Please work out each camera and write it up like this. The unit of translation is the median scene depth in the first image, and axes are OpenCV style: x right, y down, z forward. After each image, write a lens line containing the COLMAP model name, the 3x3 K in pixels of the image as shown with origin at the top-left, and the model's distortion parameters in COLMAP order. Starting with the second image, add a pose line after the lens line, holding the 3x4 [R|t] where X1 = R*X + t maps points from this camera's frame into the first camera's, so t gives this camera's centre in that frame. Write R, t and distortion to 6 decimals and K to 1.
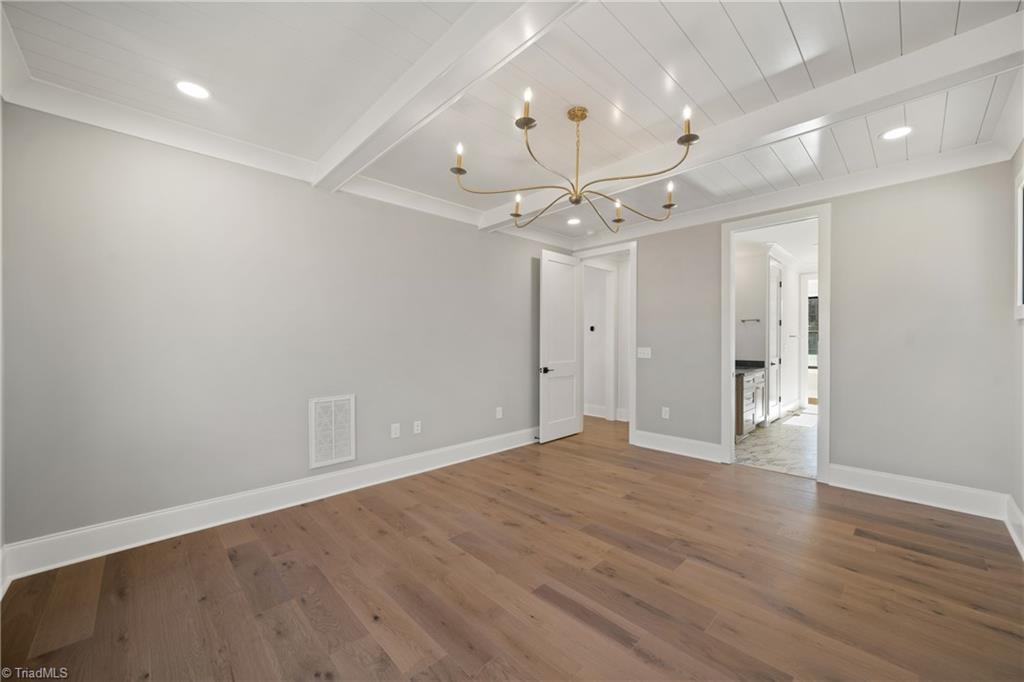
lens RADIAL K [[394.3, 0, 512.3], [0, 394.3, 342.7], [0, 0, 1]] dist [-0.000614, 0.000013]
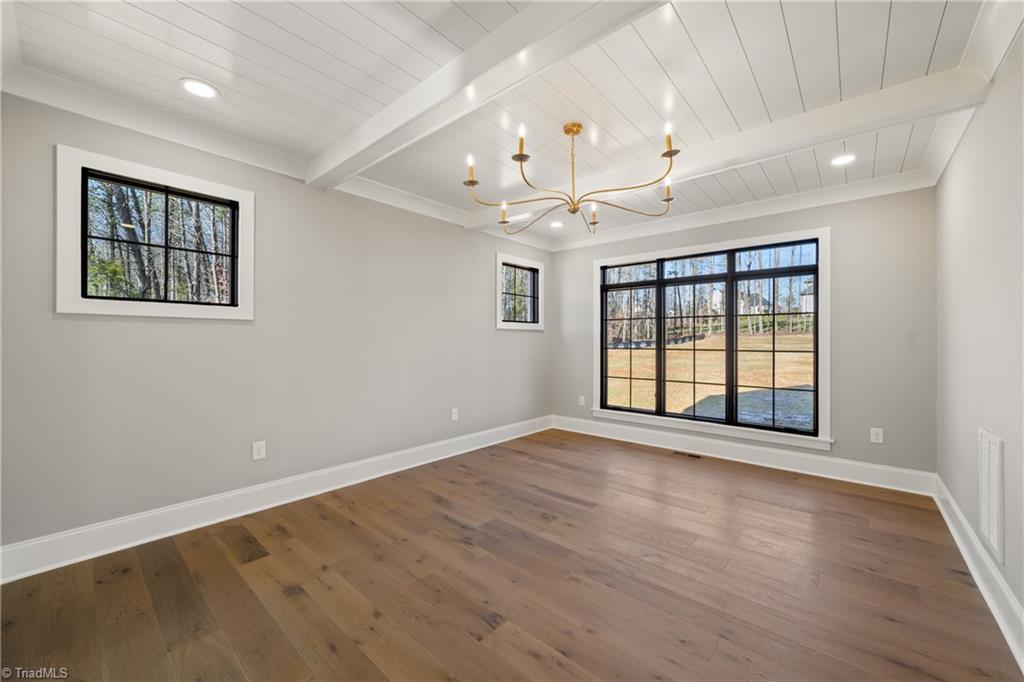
lens RADIAL K [[394.3, 0, 511.8], [0, 394.3, 340.9], [0, 0, 1]] dist [-0.000614, 0.000013]
pose [[-0.996282, -0.003835, -0.086069, 0.447397], [-0.003771, 0.999992, -0.000902, 0.002329], [0.086072, -0.000574, -0.996289, 2.178880]]
